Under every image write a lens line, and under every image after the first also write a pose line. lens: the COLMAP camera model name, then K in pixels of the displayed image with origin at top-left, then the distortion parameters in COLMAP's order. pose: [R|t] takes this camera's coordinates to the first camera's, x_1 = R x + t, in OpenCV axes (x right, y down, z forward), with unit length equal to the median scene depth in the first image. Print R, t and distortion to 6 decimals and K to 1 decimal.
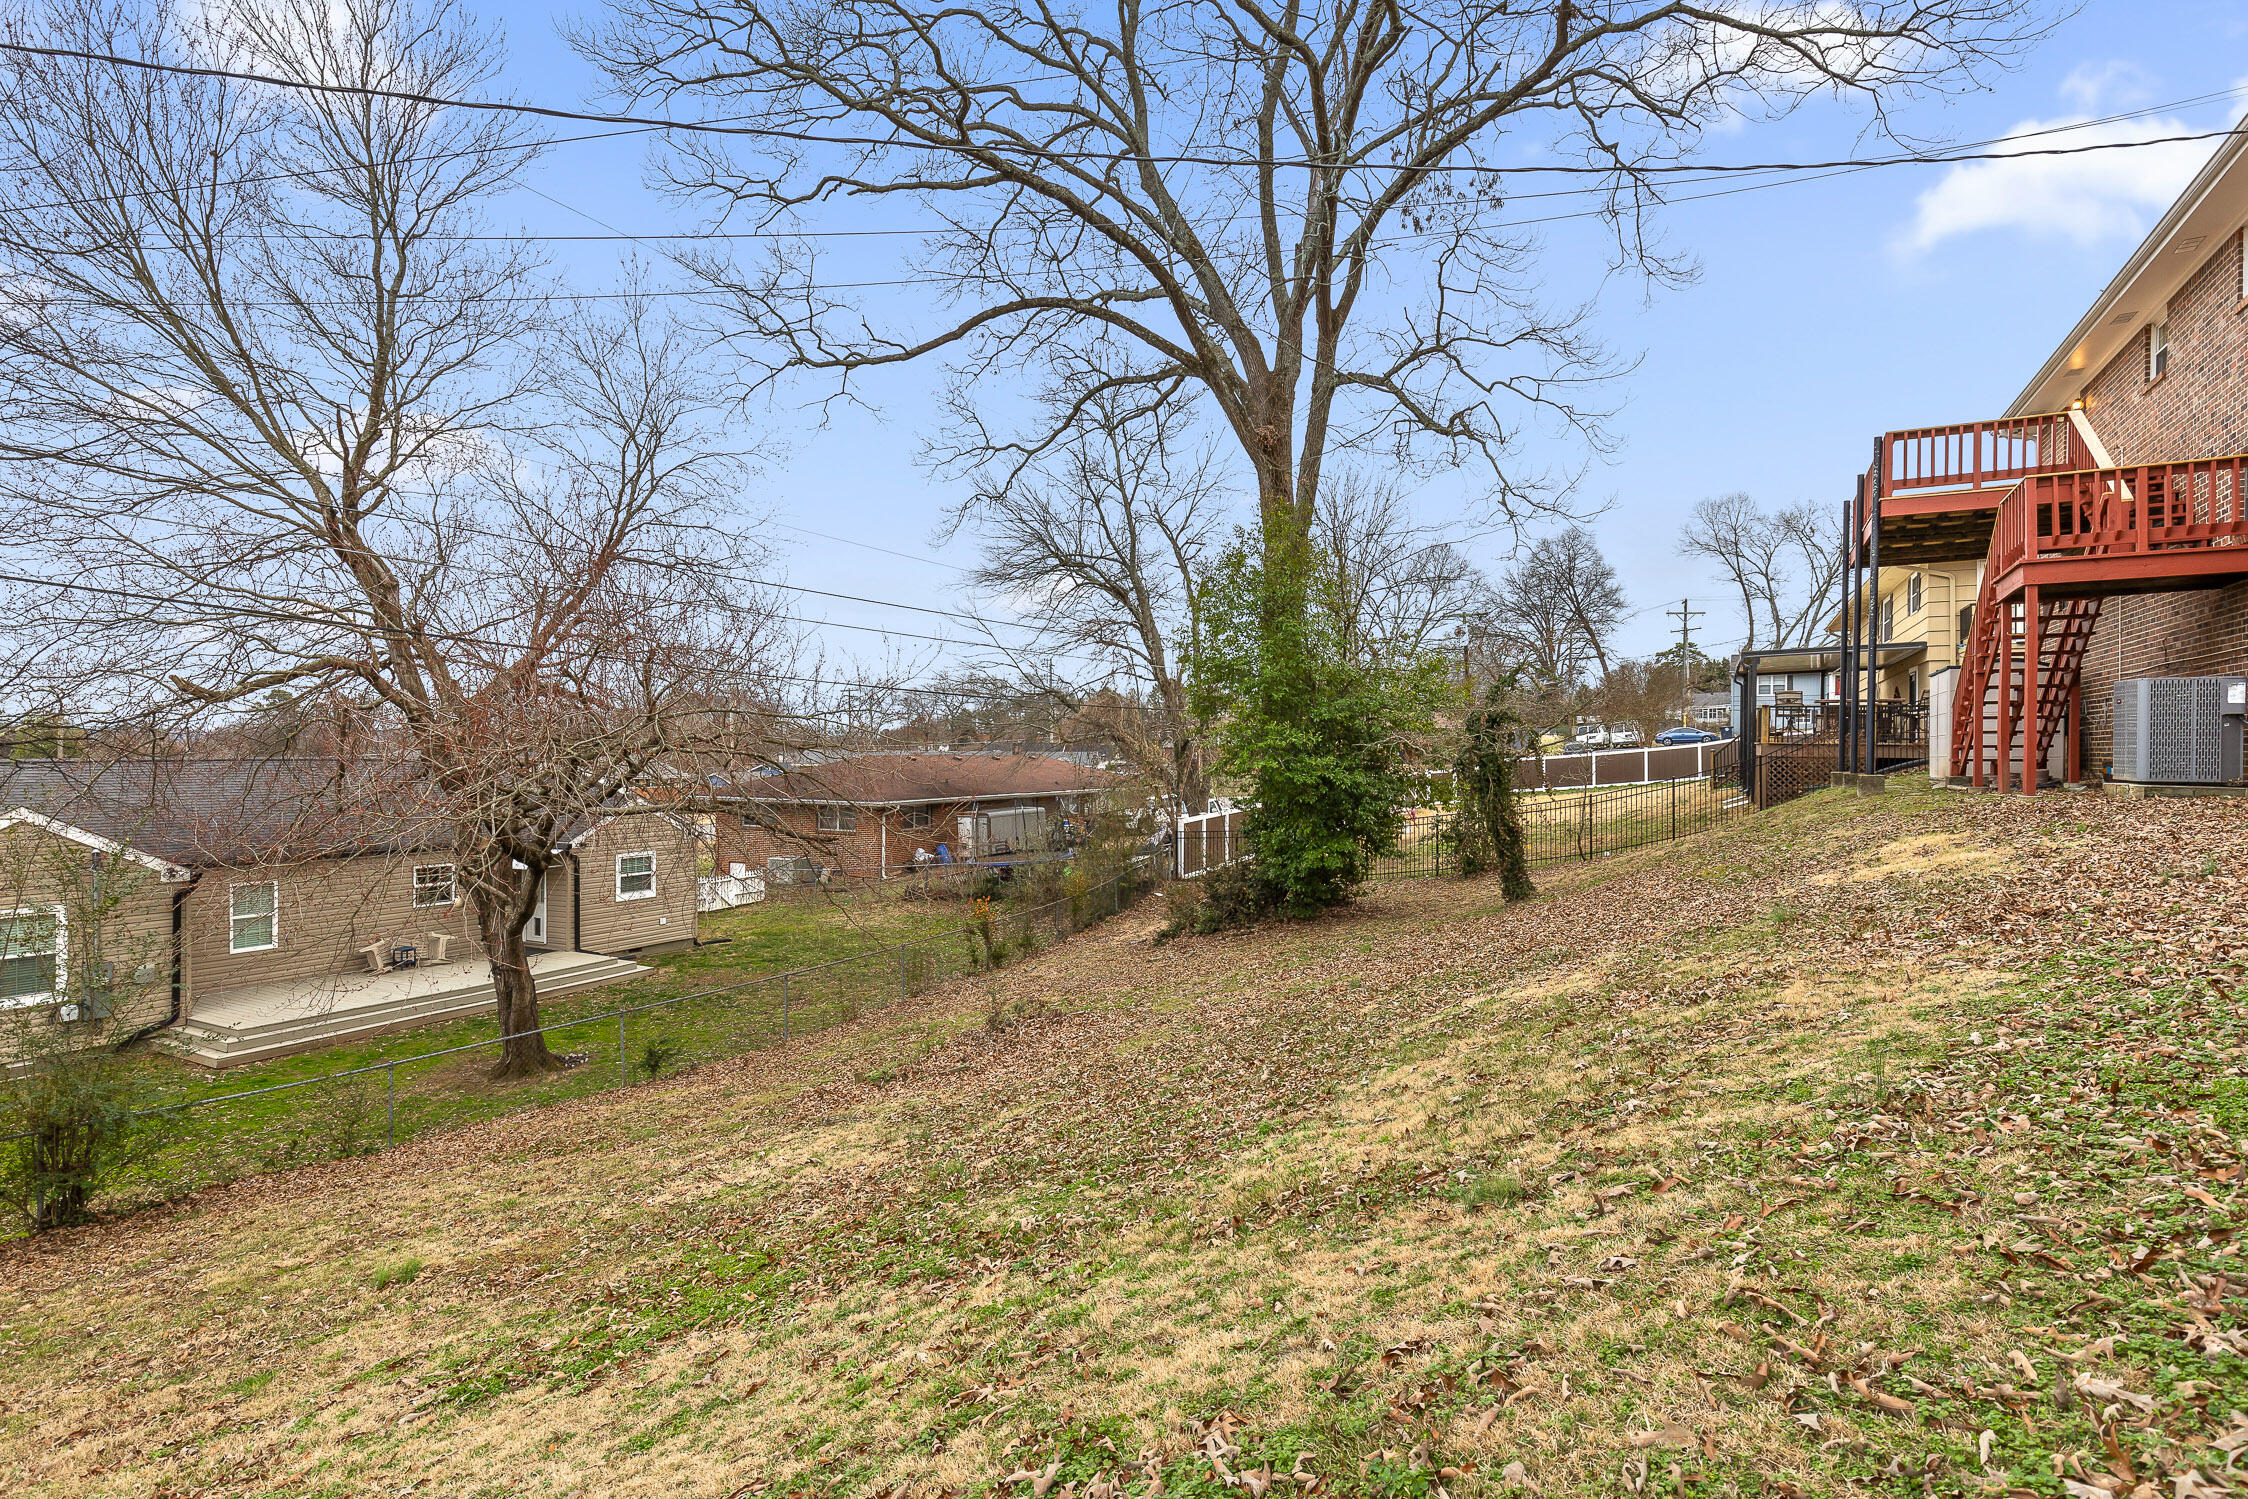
lens RADIAL K [[1134.0, 0, 998.8], [0, 1134.0, 756.0], [0, 0, 1]] dist [-0.014536, 0.001457]
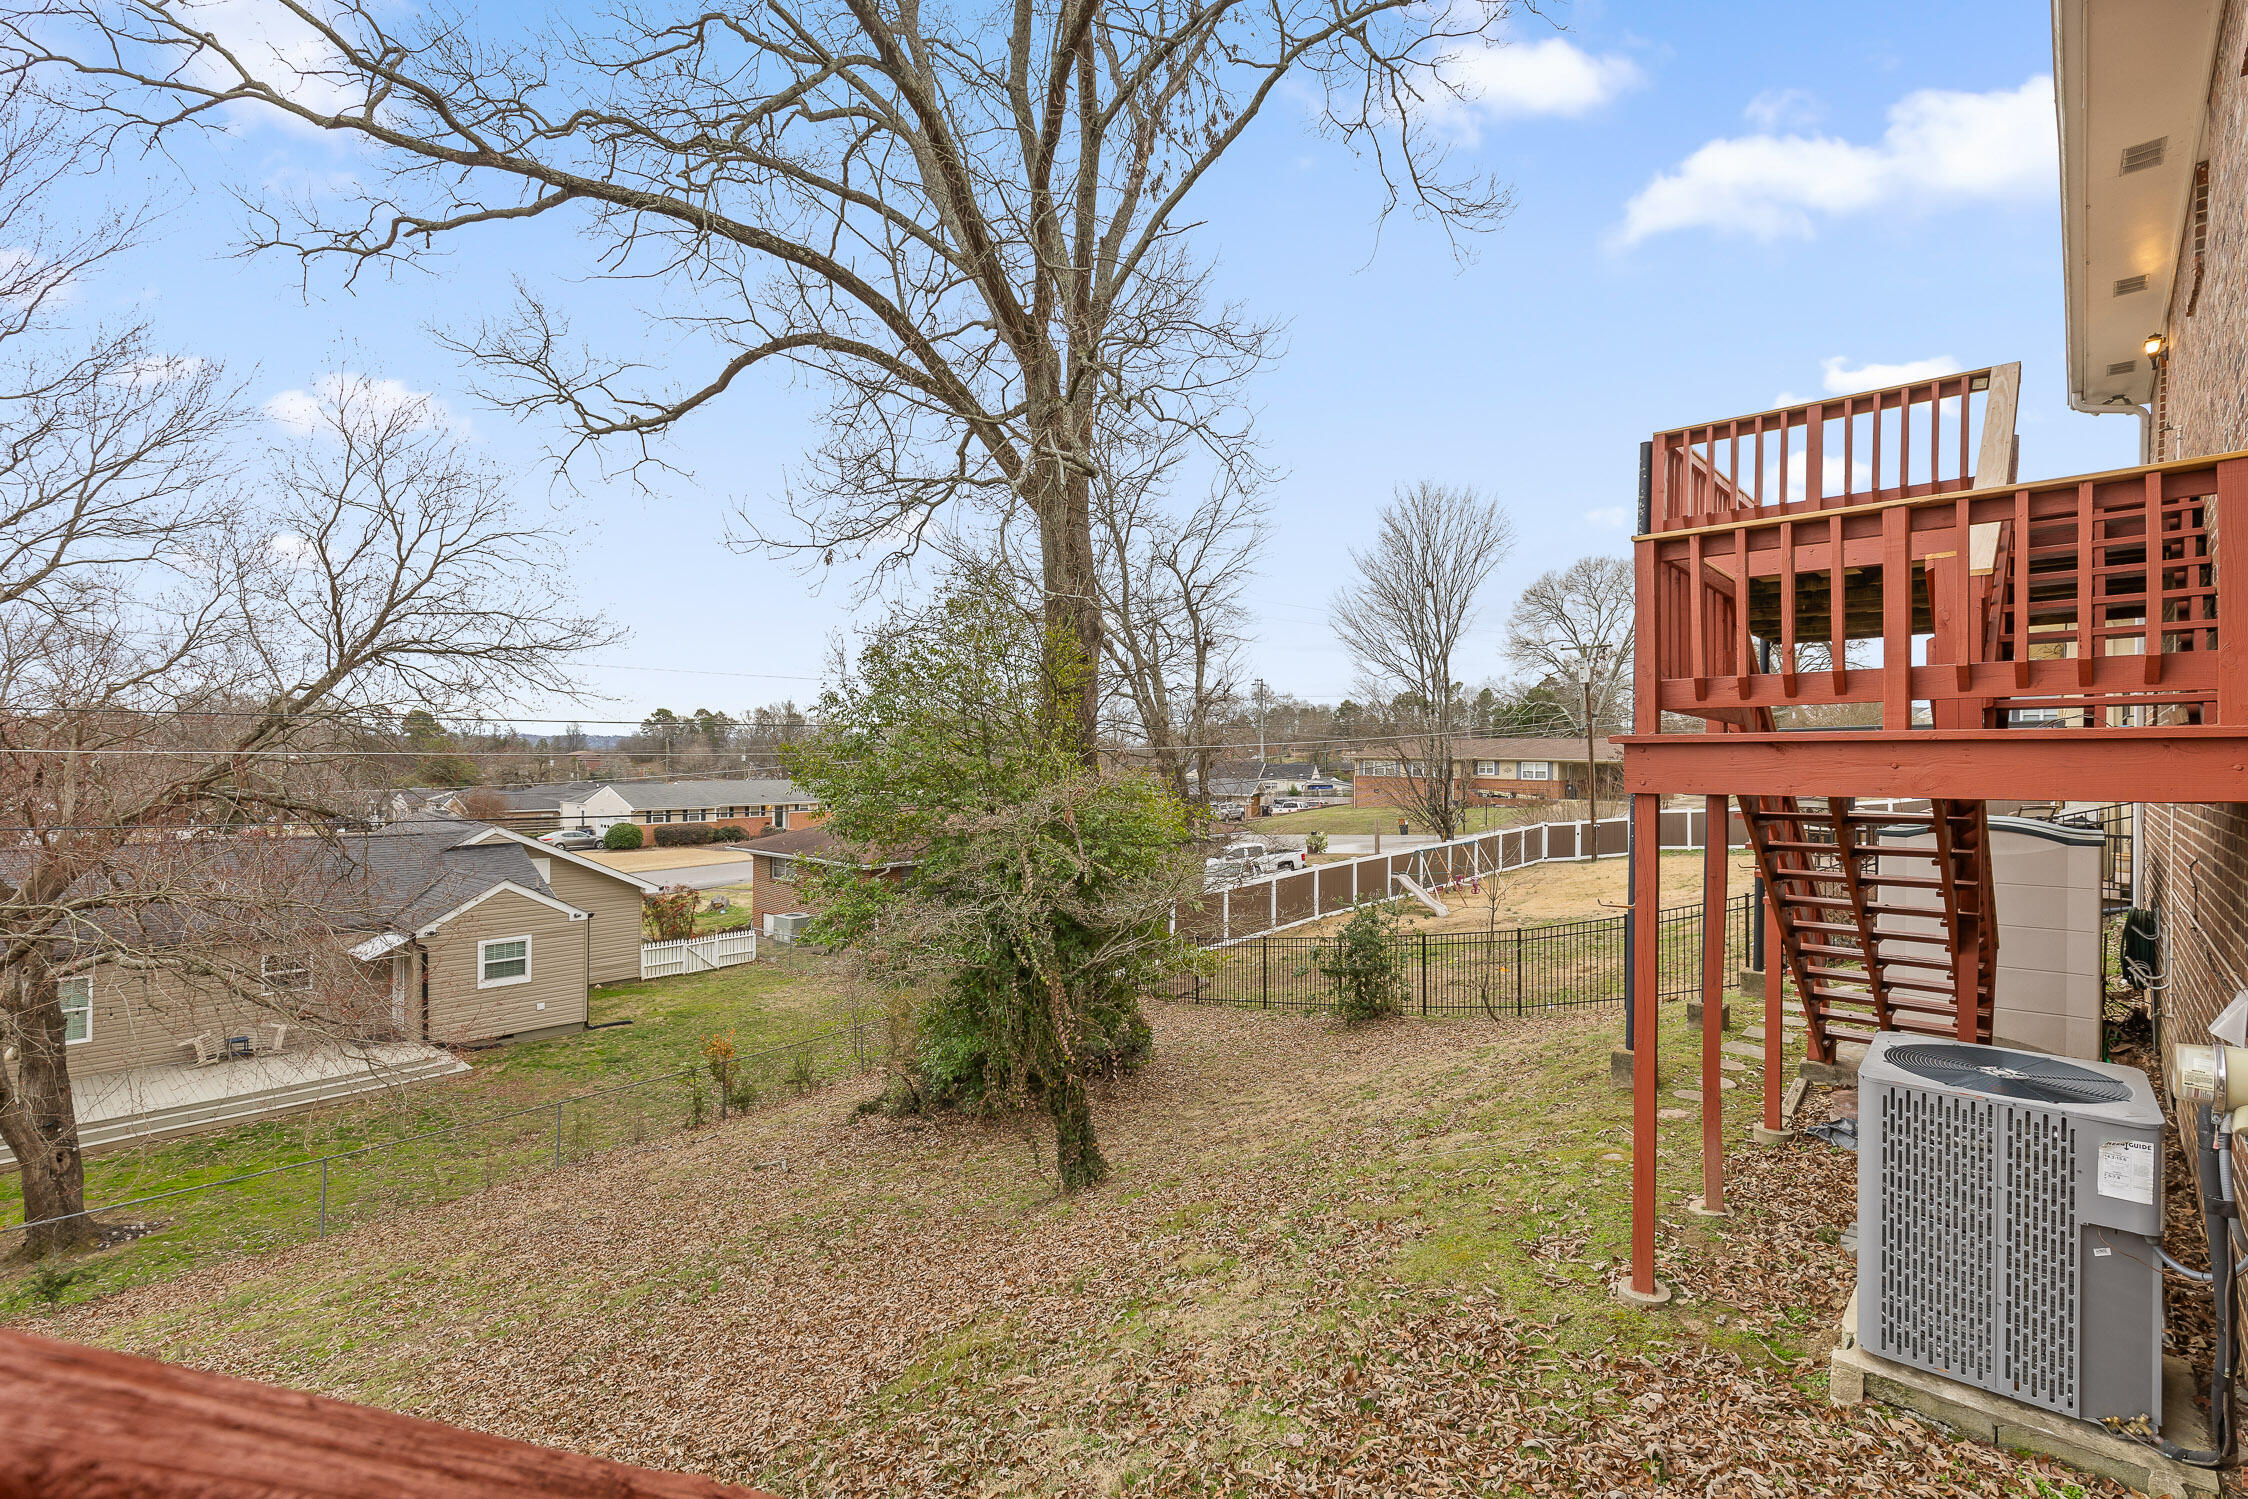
lens RADIAL K [[980.8, 0, 1124.0], [0, 980.8, 749.5], [0, 0, 1]] dist [0.000344, 0.000049]
pose [[0.975975, -0.001145, -0.217878, 0.444983], [0.002405, 0.999982, 0.005521, -0.093655], [0.217868, -0.005912, 0.975960, 0.323289]]
